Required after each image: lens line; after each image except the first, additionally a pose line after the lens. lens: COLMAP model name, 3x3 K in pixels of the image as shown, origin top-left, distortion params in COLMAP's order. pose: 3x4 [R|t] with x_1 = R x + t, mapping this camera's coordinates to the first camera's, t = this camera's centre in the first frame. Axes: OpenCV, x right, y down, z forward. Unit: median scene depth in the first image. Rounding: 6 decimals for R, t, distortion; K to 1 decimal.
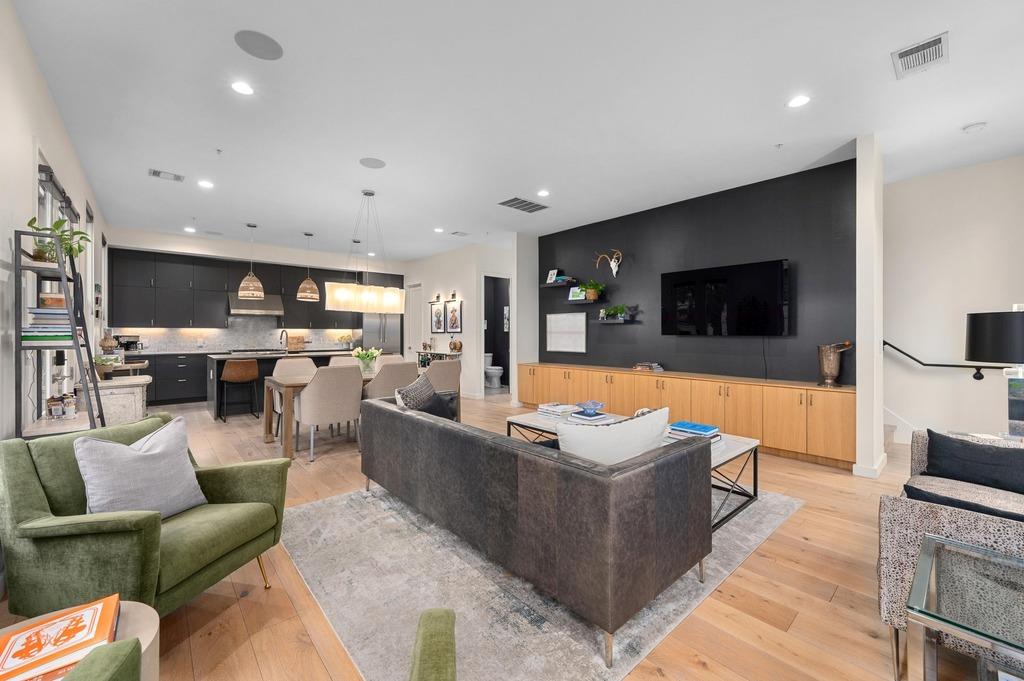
lens RADIAL K [[405.6, 0, 512.0], [0, 405.6, 340.5], [0, 0, 1]] dist [-0.000741, 0.000085]
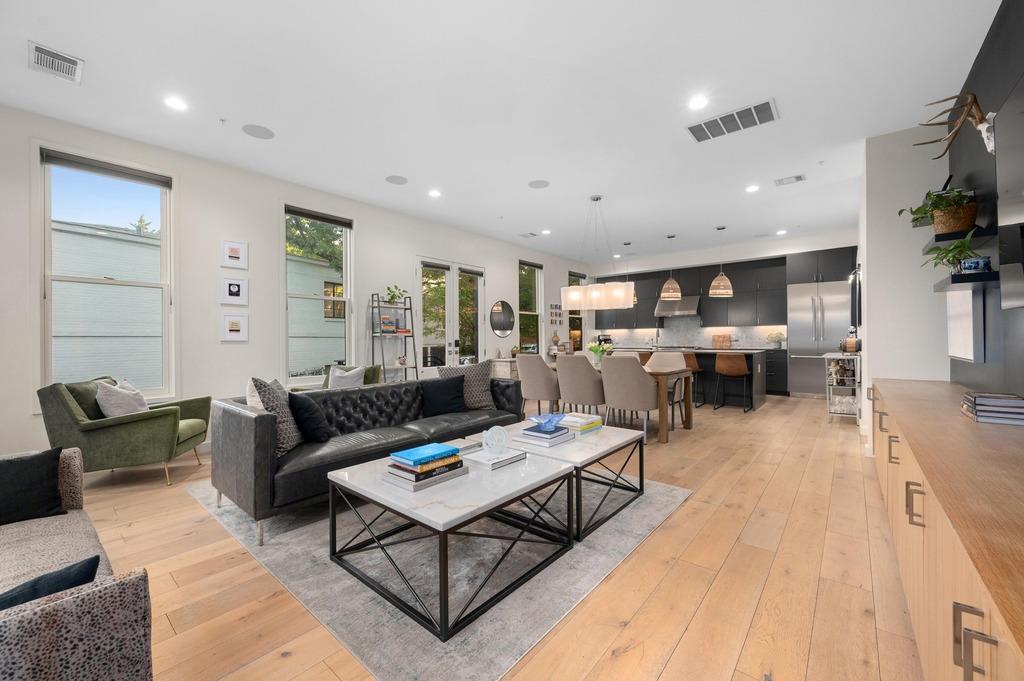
lens RADIAL K [[405.6, 0, 512.0], [0, 405.6, 340.5], [0, 0, 1]] dist [-0.000741, 0.000085]
pose [[0.150696, 0.002445, -0.988577, 0.478259], [-0.010531, 0.999944, 0.000868, 0.011607], [0.988524, 0.010280, 0.150713, 0.435753]]
